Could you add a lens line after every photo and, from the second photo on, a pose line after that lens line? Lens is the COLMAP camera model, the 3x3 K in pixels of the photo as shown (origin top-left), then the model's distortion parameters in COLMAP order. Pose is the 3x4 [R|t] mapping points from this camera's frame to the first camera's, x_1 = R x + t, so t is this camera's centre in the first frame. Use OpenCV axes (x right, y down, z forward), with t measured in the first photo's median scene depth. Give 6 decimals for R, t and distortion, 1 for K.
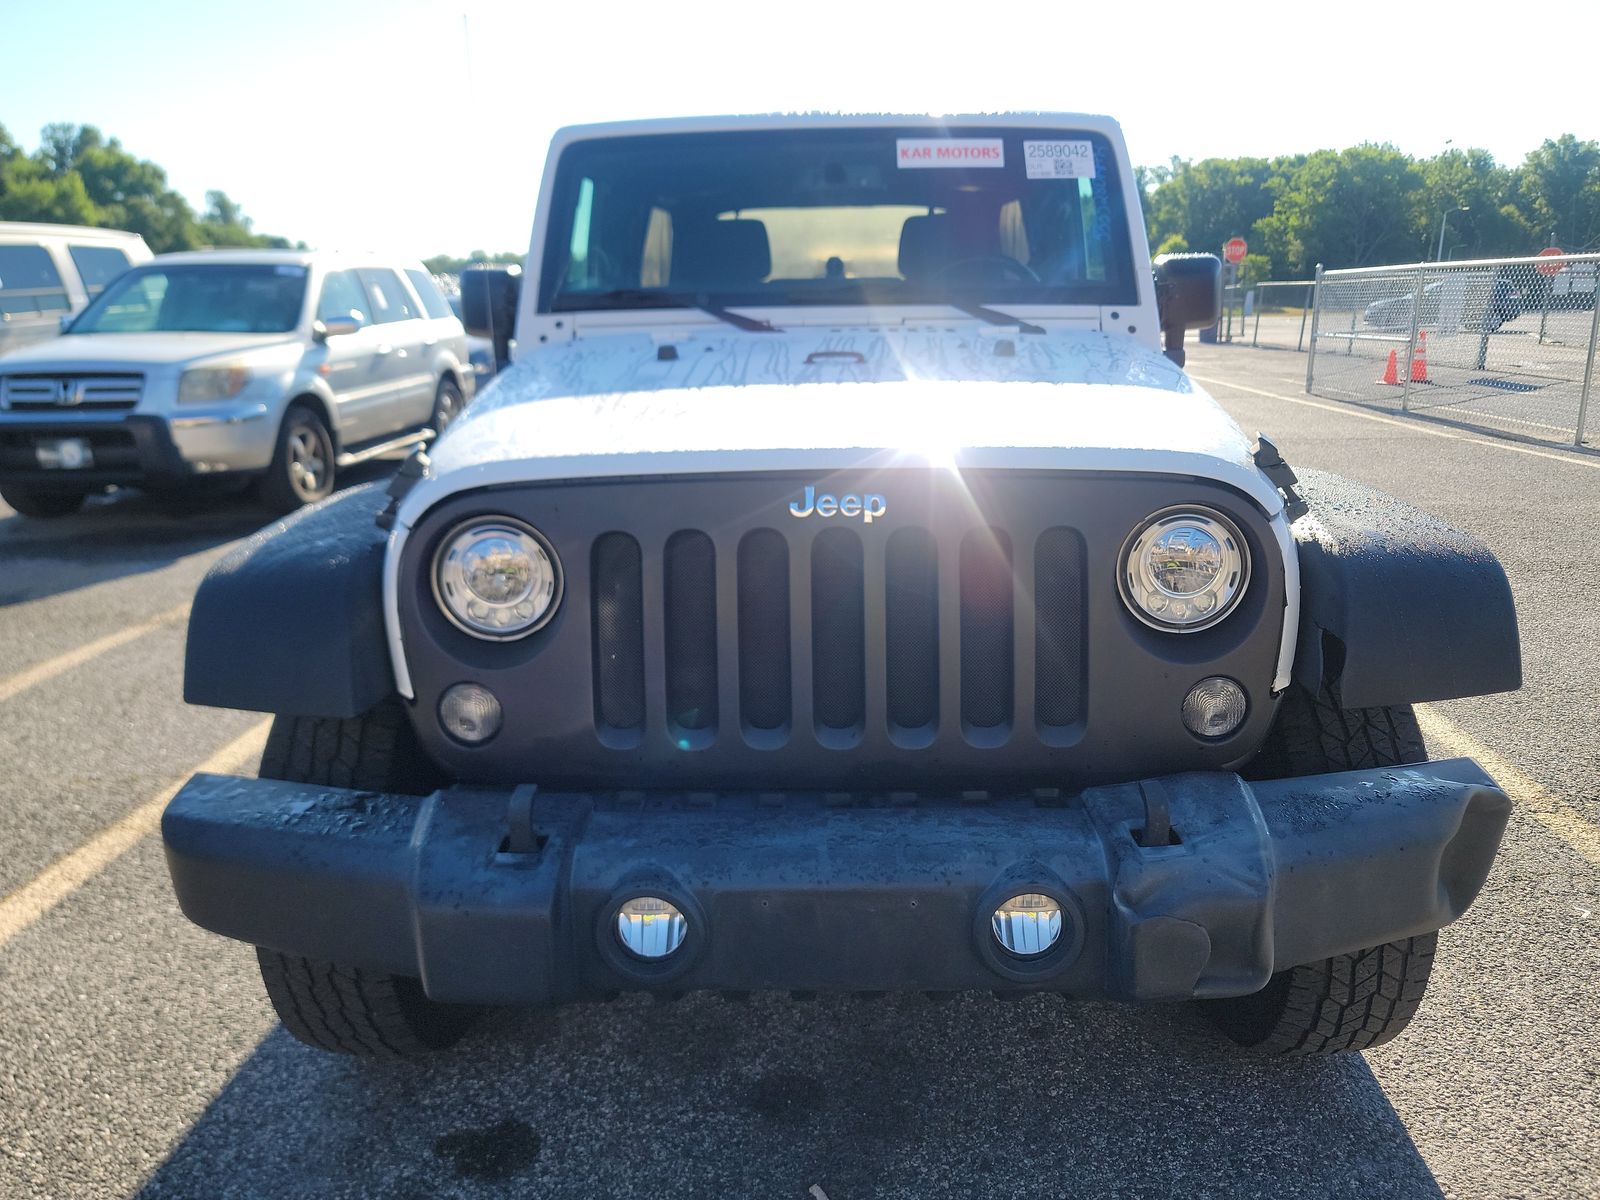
lens RADIAL K [[1128.0, 0, 814.4], [0, 1128.0, 591.9], [0, 0, 1]] dist [0.031551, -0.026892]
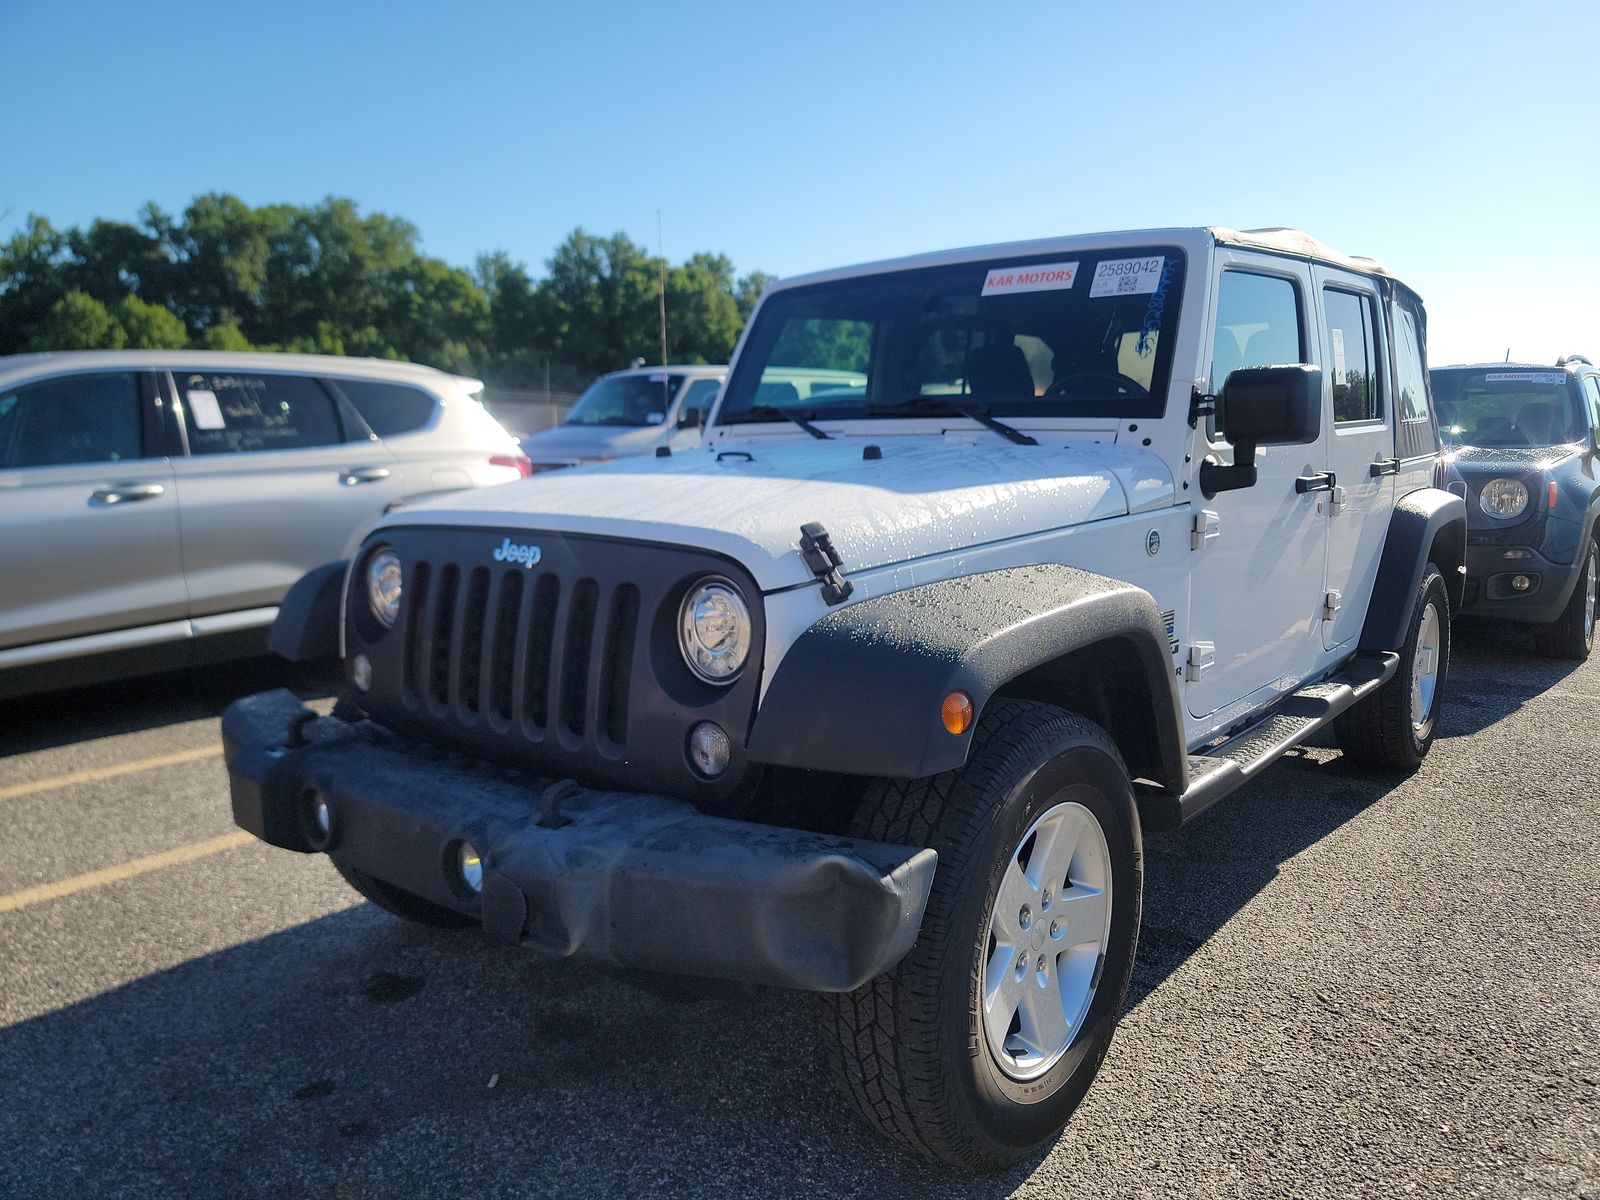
lens RADIAL K [[1128.0, 0, 814.2], [0, 1128.0, 609.9], [0, 0, 1]] dist [0.031551, -0.026892]
pose [[0.789319, 0.099951, -0.605793, 0.653479], [-0.155568, 0.987021, -0.039847, -0.005952], [0.593948, 0.125694, 0.794624, 0.073904]]
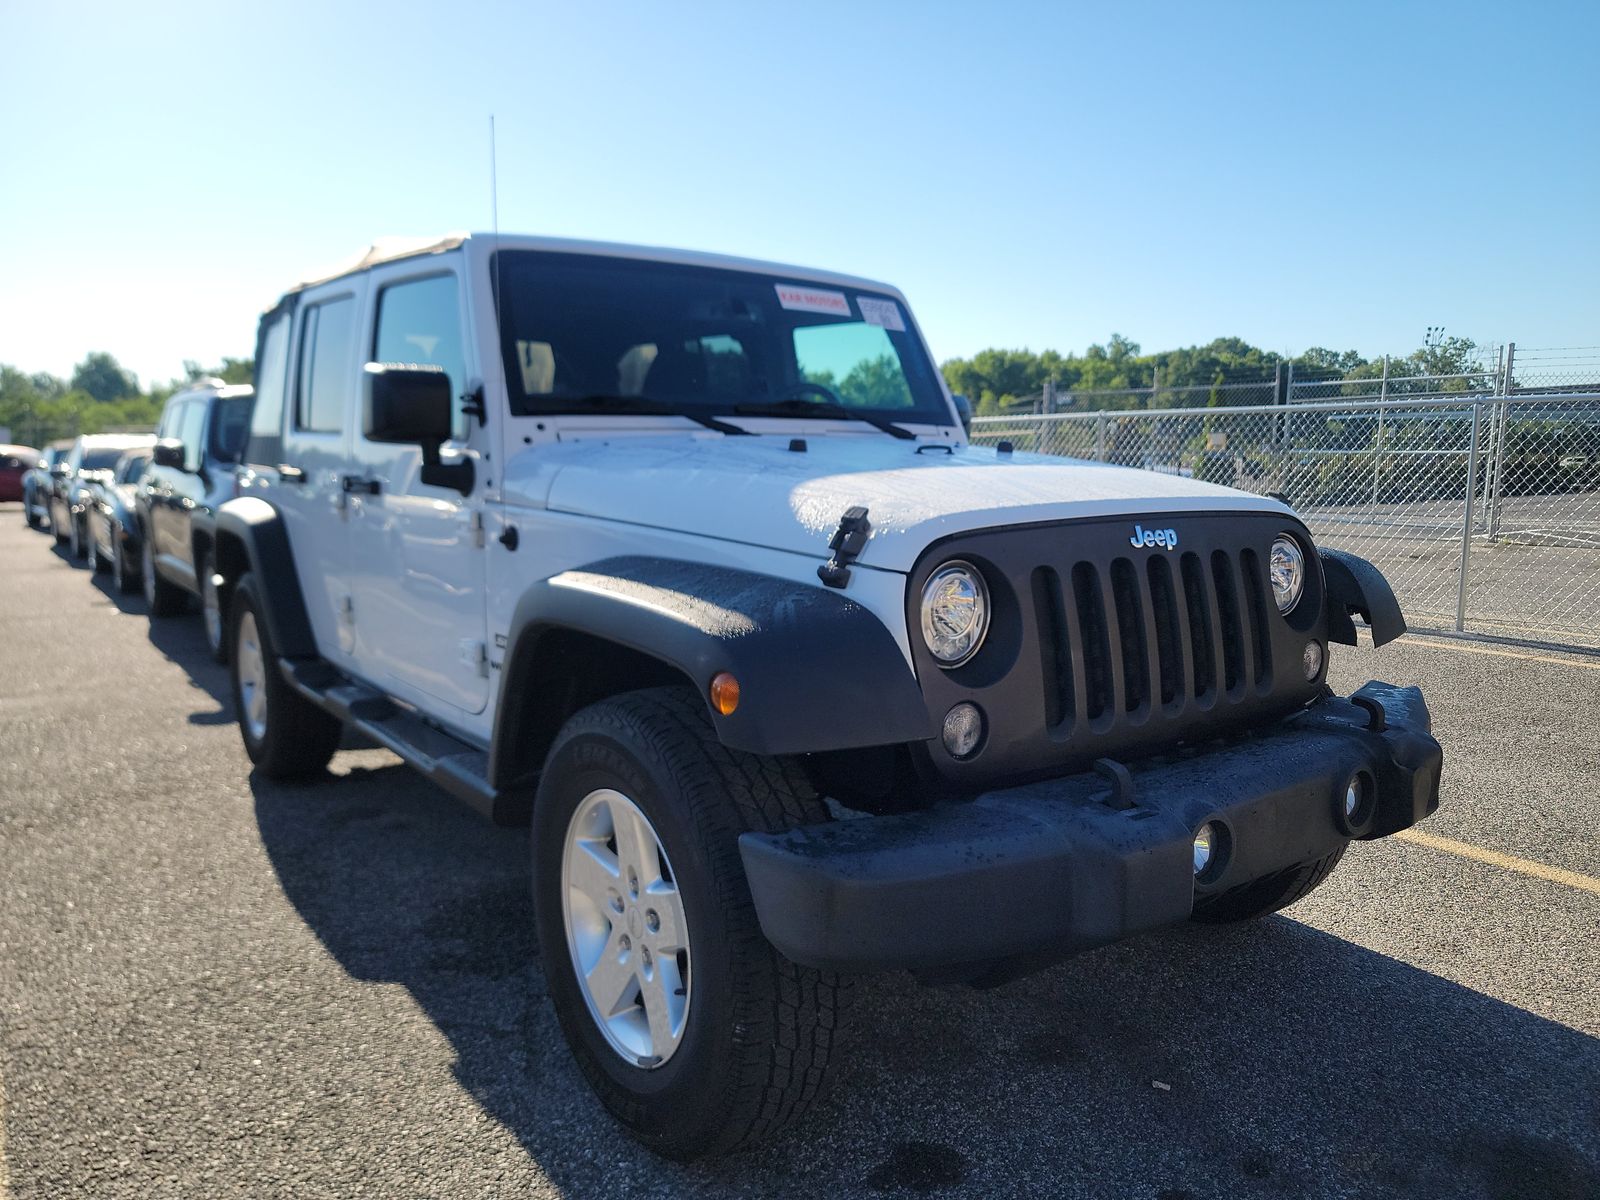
lens RADIAL K [[1128.0, 0, 814.4], [0, 1128.0, 592.2], [0, 0, 1]] dist [0.031551, -0.026892]
pose [[0.784391, -0.059423, 0.617413, -0.664287], [0.142902, 0.985936, -0.086659, 0.027725], [-0.603580, 0.156204, 0.781851, 0.101744]]
